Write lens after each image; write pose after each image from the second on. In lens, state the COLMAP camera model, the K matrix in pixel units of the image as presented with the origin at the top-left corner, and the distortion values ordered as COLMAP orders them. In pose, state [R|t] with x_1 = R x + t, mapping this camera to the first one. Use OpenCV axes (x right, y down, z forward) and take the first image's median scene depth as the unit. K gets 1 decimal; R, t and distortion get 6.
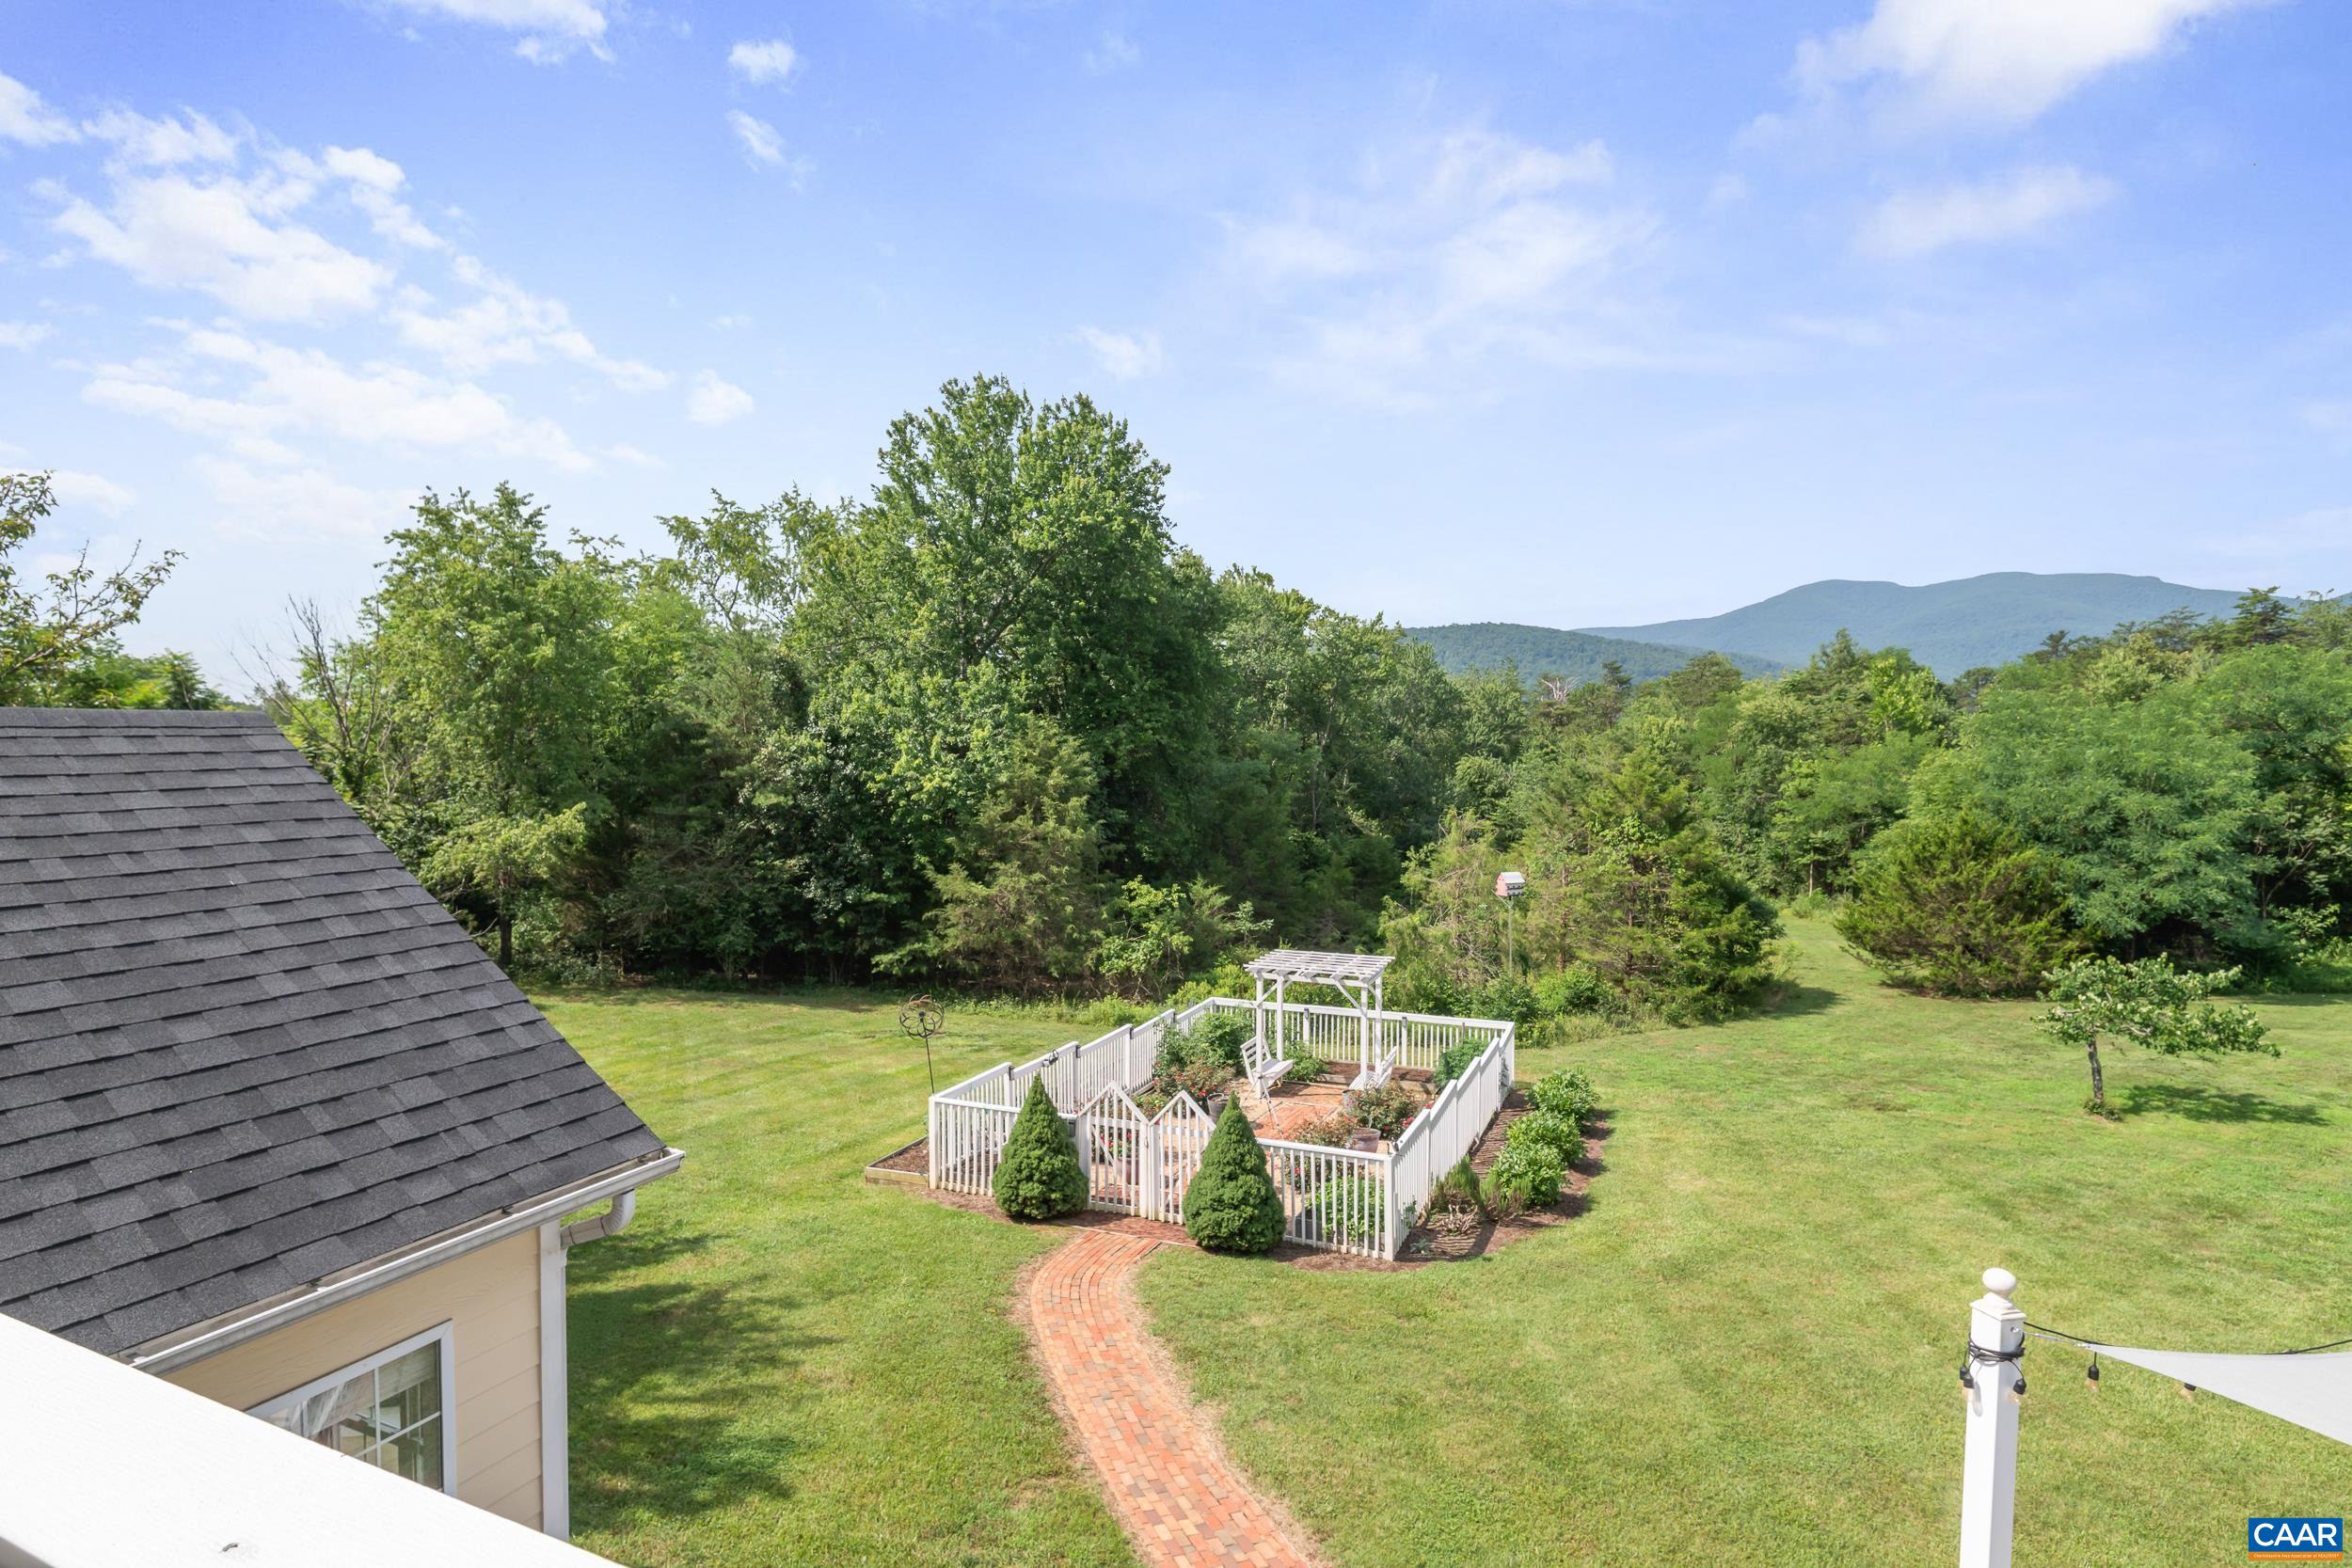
lens RADIAL K [[1190.4, 0, 1128.9], [0, 1190.4, 770.3], [0, 0, 1]] dist [-0.000327, -0.000995]
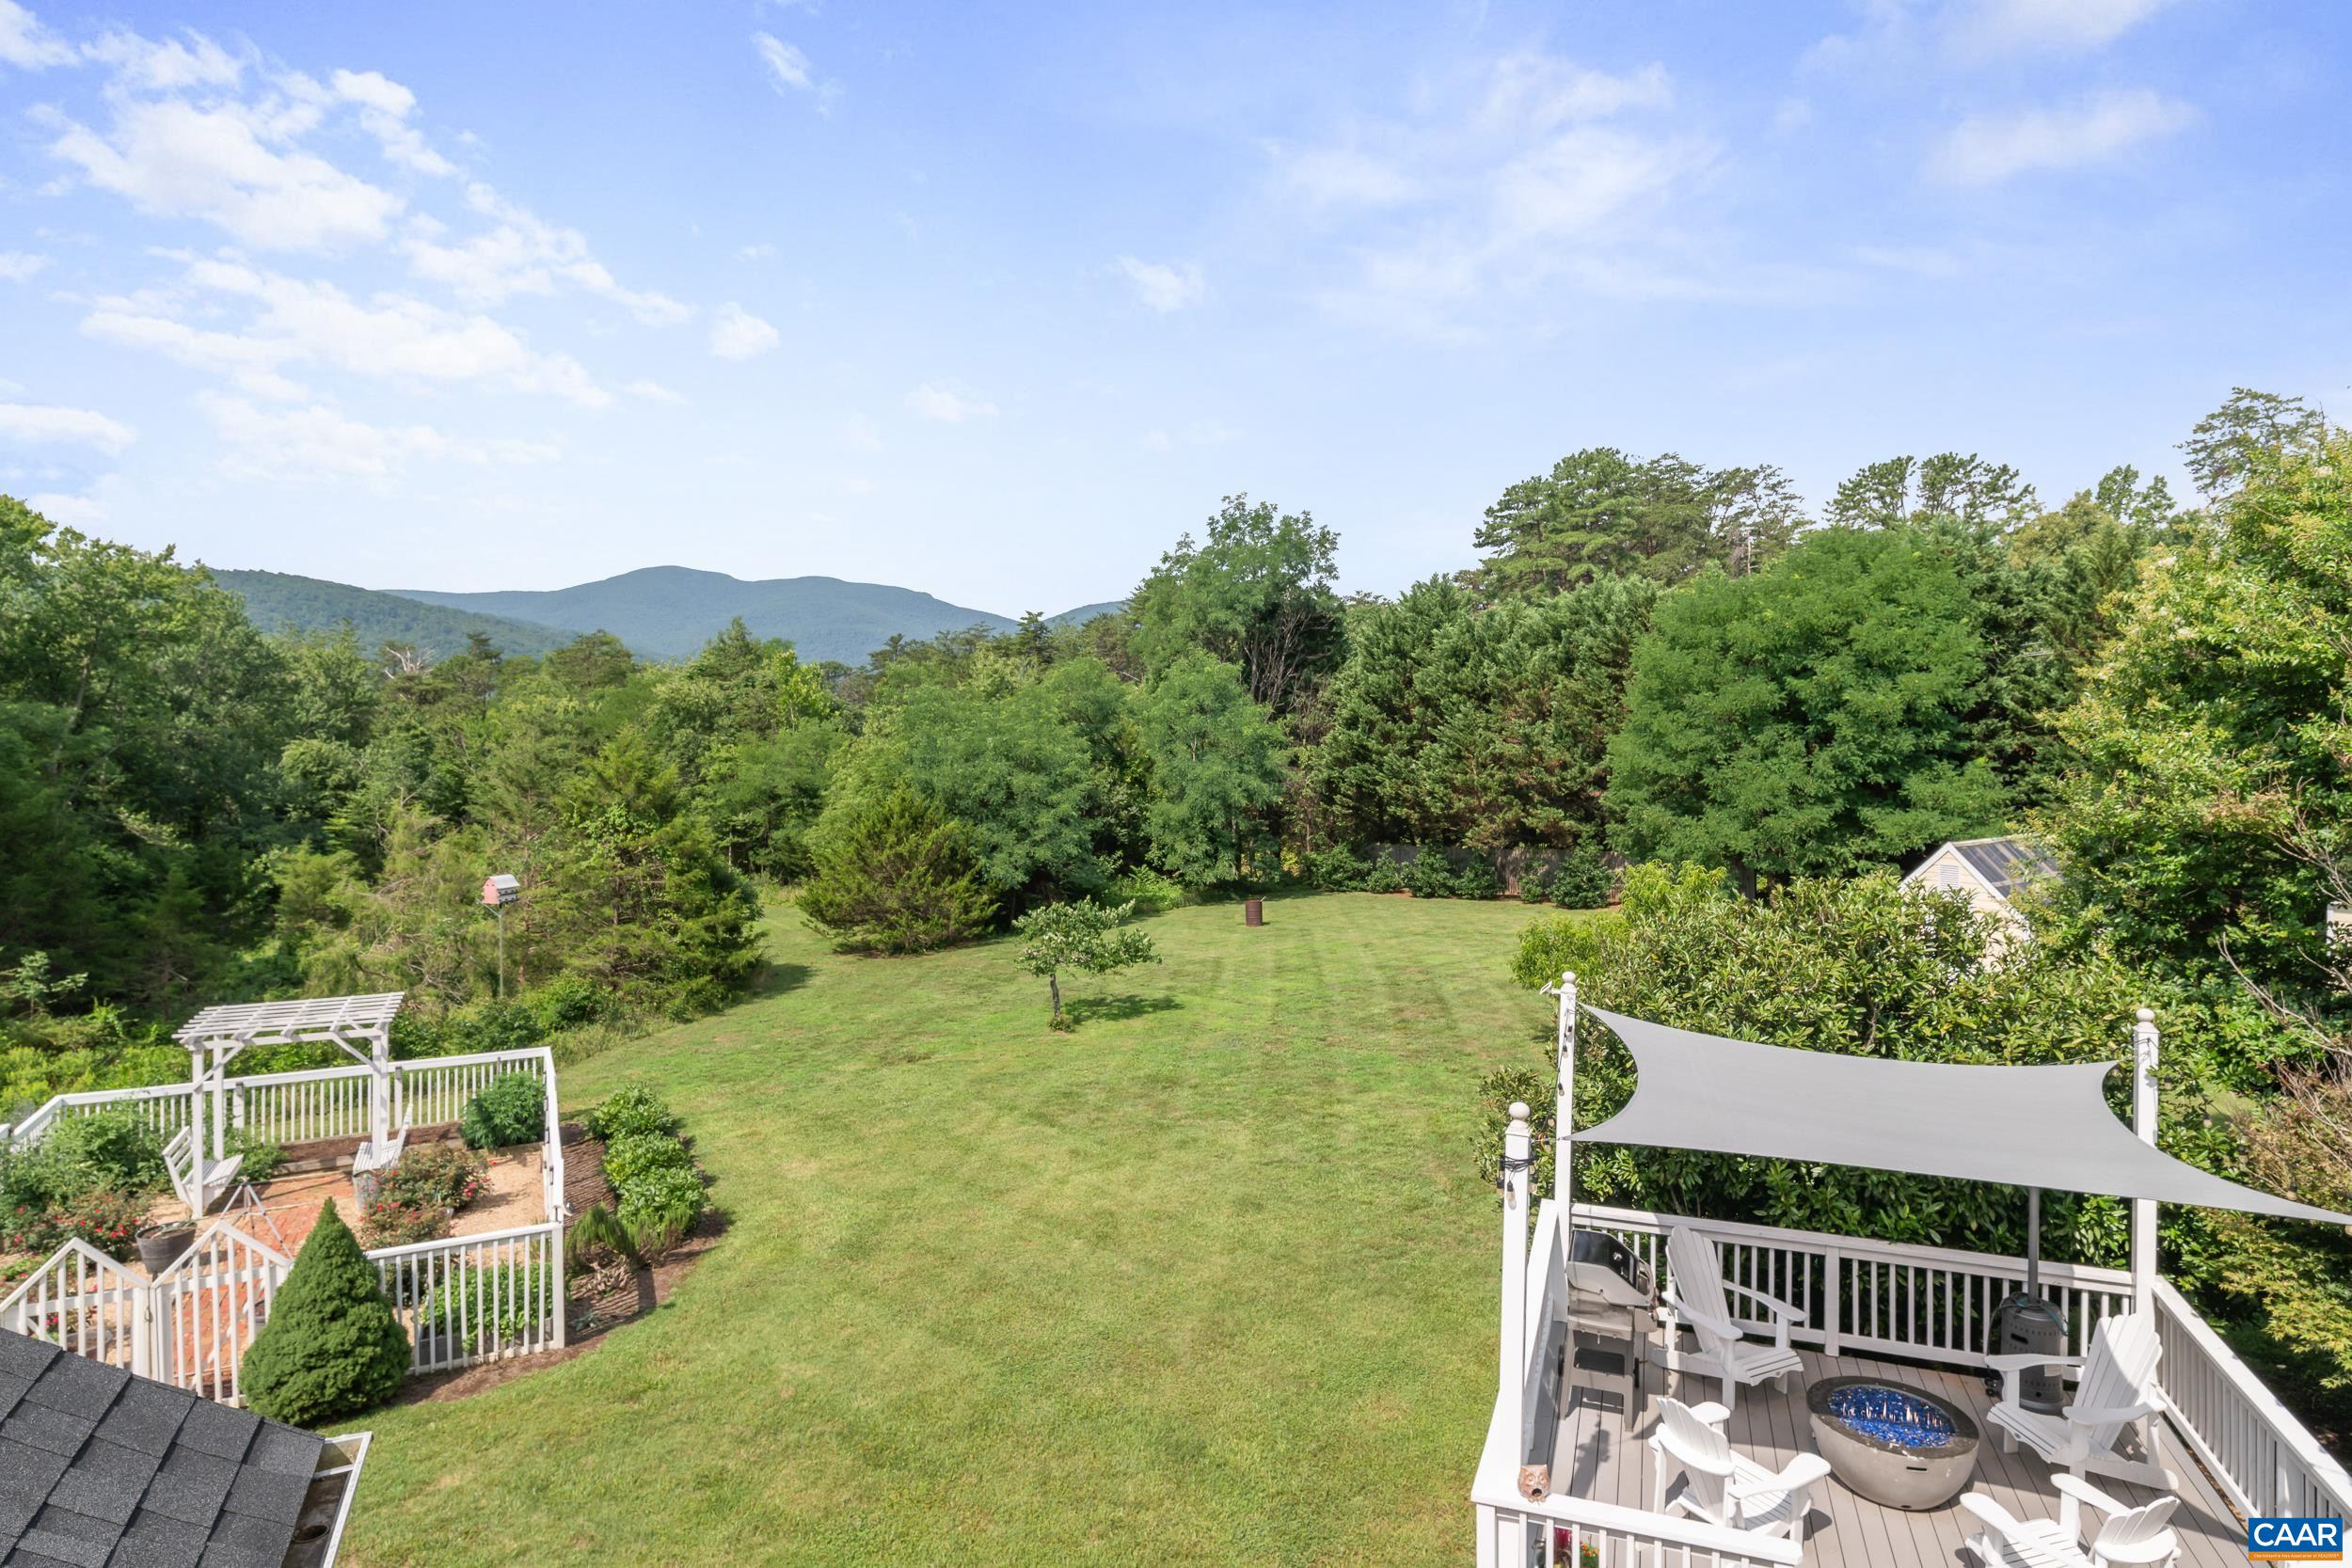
lens RADIAL K [[1252.9, 0, 1215.0], [0, 1252.9, 750.0], [0, 0, 1]] dist [0.017936, -0.014356]
pose [[0.617265, -0.001941, 0.786753, -0.059381], [0.005069, 0.999986, -0.001510, -0.000497], [-0.786739, 0.004920, 0.617266, 0.030289]]
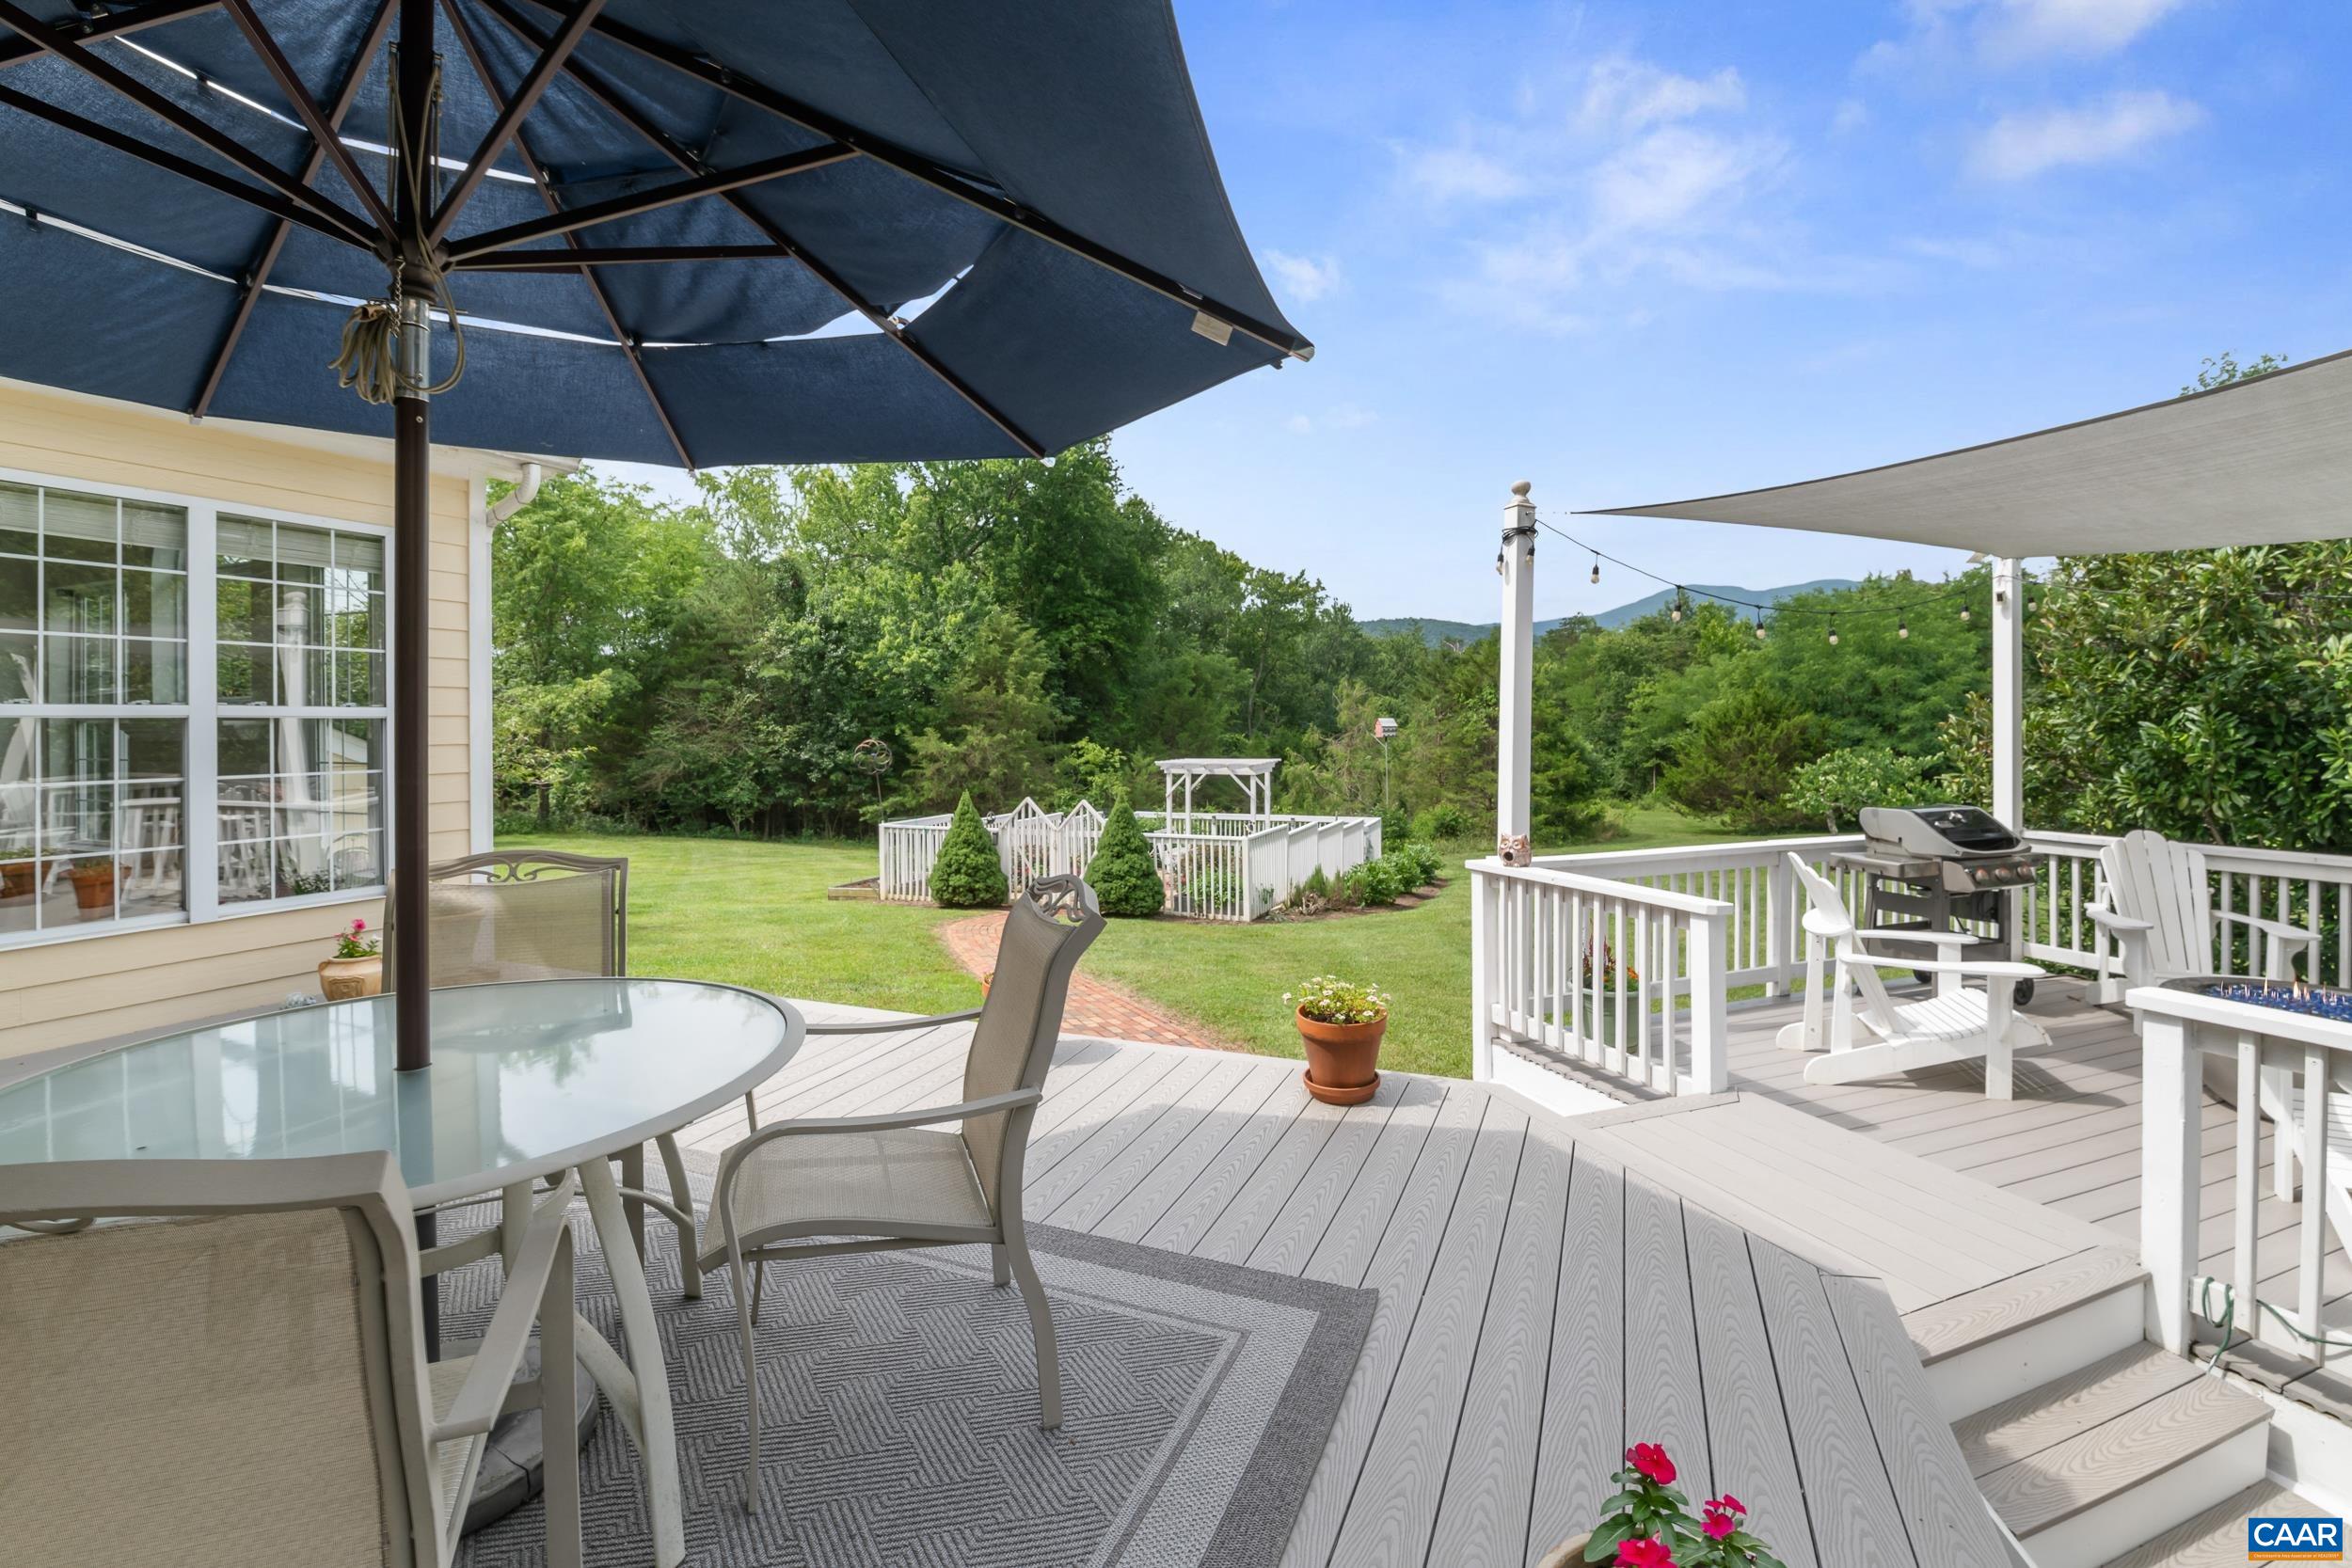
lens RADIAL K [[1010.3, 0, 1141.5], [0, 1010.3, 695.2], [0, 0, 1]] dist [-0.012019, -0.000096]
pose [[0.999002, -0.001979, 0.044628, 0.019828], [0.002546, 0.999917, -0.012646, 0.059627], [-0.044599, 0.012747, 0.998924, -0.014369]]
